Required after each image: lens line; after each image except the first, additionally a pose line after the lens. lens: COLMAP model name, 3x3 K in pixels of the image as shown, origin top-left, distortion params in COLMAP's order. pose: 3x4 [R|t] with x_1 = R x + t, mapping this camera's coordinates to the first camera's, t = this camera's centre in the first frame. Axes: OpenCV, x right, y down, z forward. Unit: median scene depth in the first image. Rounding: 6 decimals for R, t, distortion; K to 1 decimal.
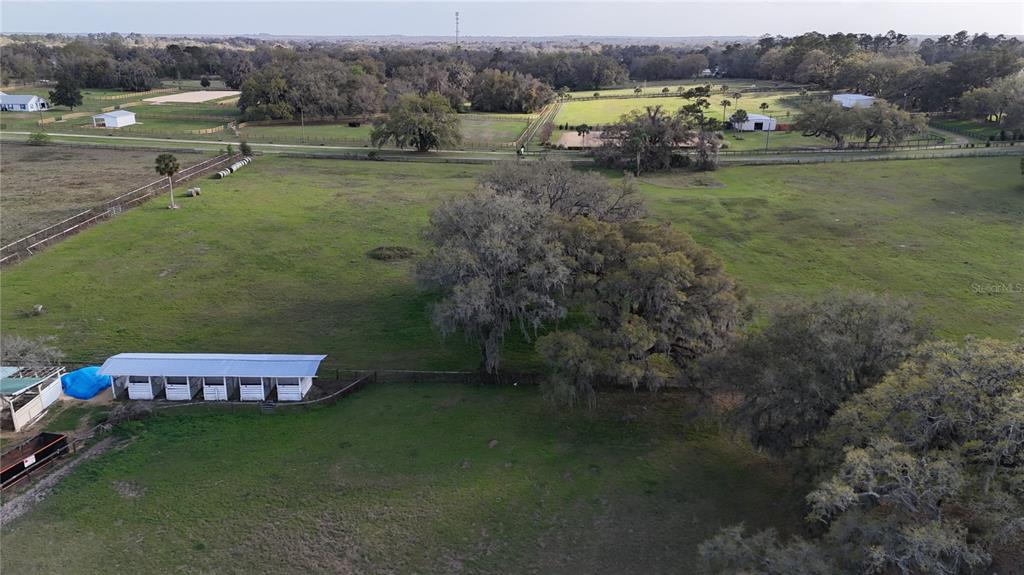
lens RADIAL K [[745.8, 0, 511.8], [0, 745.8, 288.0], [0, 0, 1]] dist [0.052069, -0.034528]
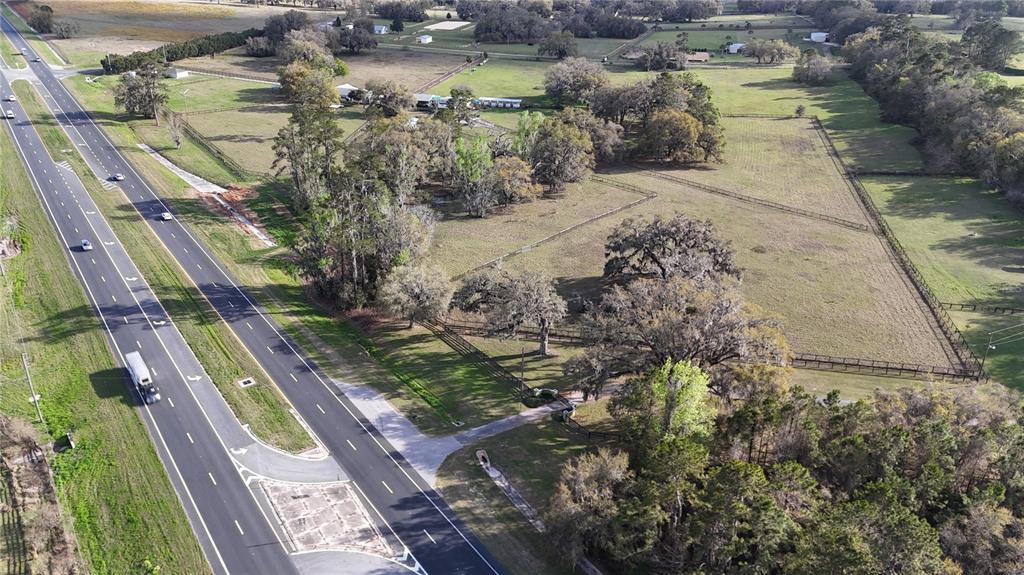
lens RADIAL K [[745.8, 0, 512.1], [0, 745.8, 287.4], [0, 0, 1]] dist [0.052069, -0.034528]
pose [[0.975227, 0.094357, -0.200071, 0.213736], [-0.072831, 0.990995, 0.112363, 0.214808], [0.208871, -0.095008, 0.973317, -1.074126]]
